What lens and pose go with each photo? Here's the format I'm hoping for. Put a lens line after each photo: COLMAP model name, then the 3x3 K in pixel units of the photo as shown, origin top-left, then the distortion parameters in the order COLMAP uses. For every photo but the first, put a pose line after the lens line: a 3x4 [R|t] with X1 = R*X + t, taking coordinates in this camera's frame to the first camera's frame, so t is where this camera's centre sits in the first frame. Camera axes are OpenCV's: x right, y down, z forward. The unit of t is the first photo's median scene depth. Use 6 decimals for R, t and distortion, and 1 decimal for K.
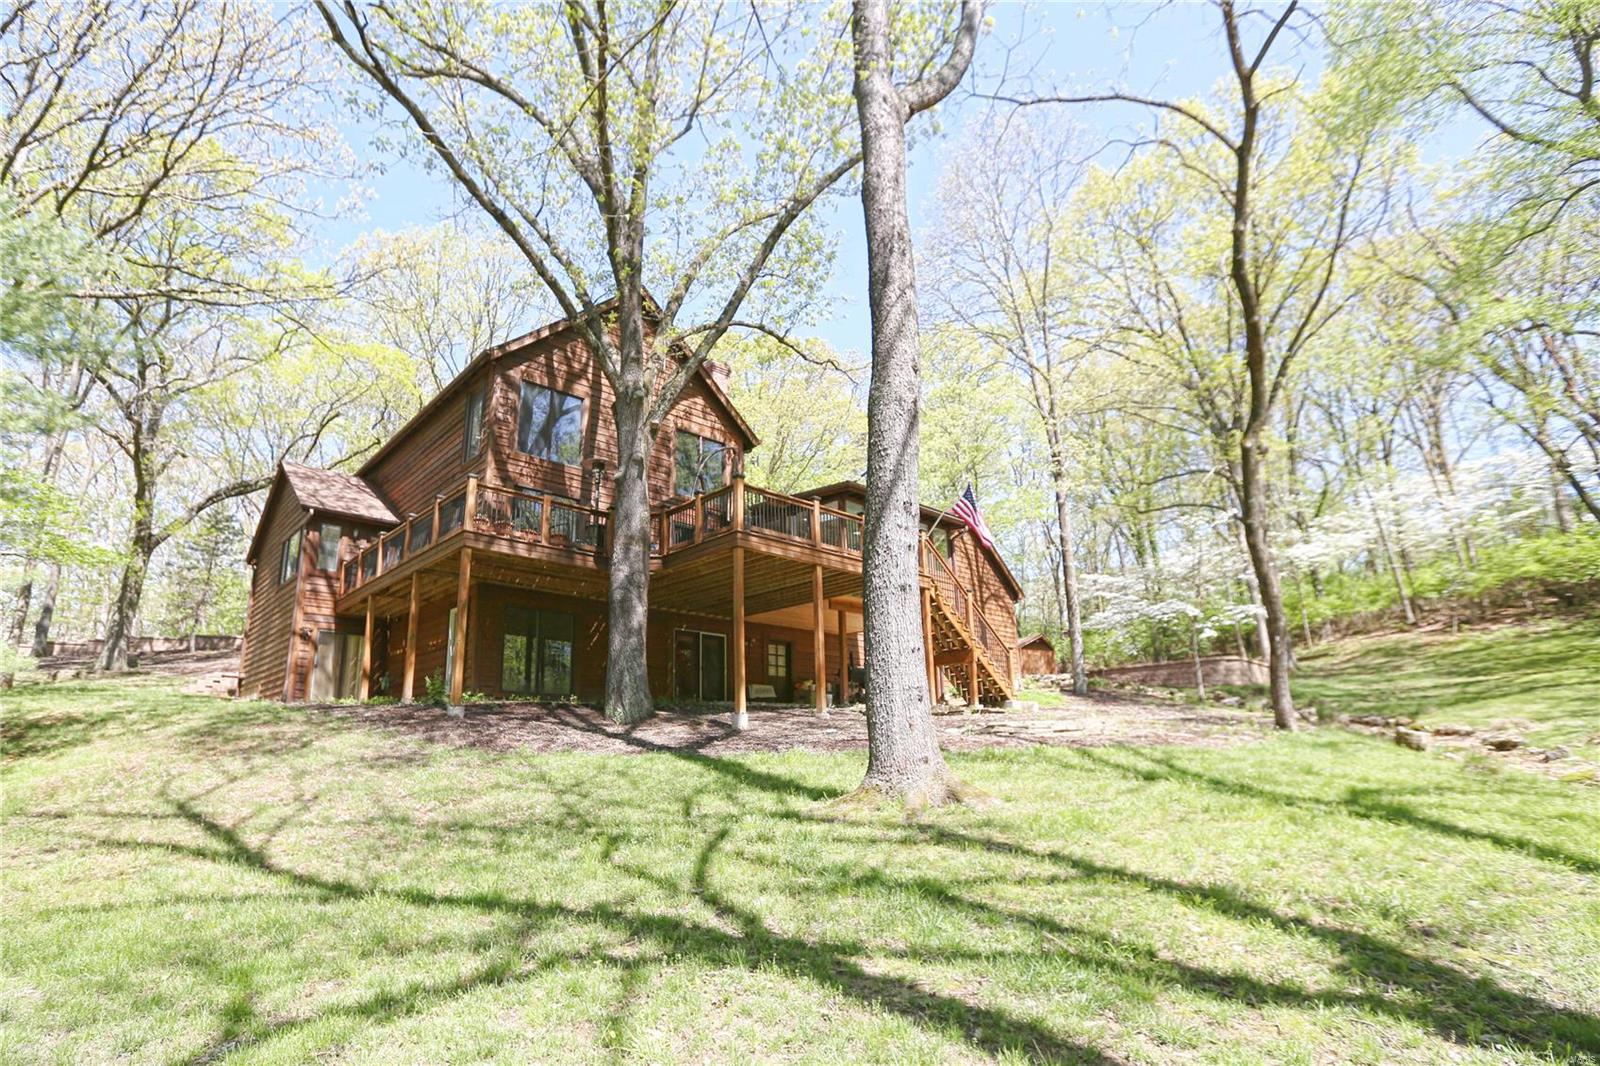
lens RADIAL K [[754.5, 0, 800.0], [0, 754.5, 533.0], [0, 0, 1]] dist [-0.037676, 0.000564]
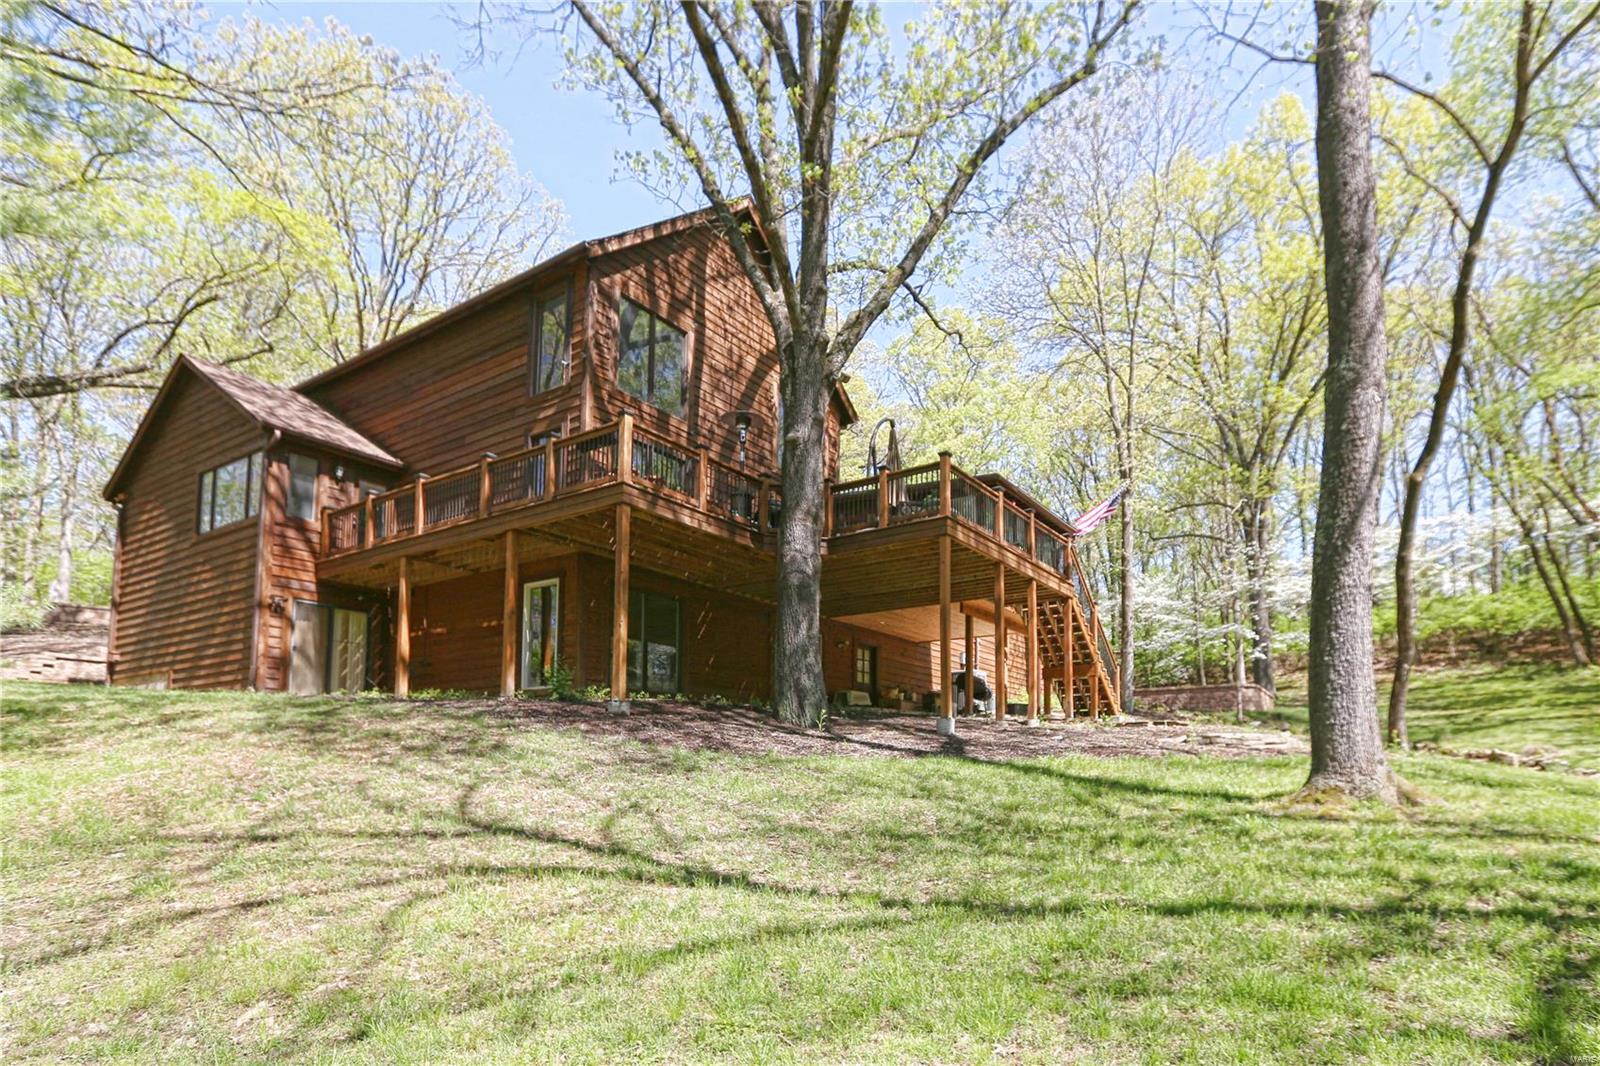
lens RADIAL K [[791.8, 0, 801.6], [0, 791.8, 658.1], [0, 0, 1]] dist [0.026927, -0.018617]
pose [[0.961387, 0.046293, 0.271277, -0.377904], [-0.085718, 0.987085, 0.135335, 0.037034], [-0.261508, -0.153362, 0.952939, 0.107314]]
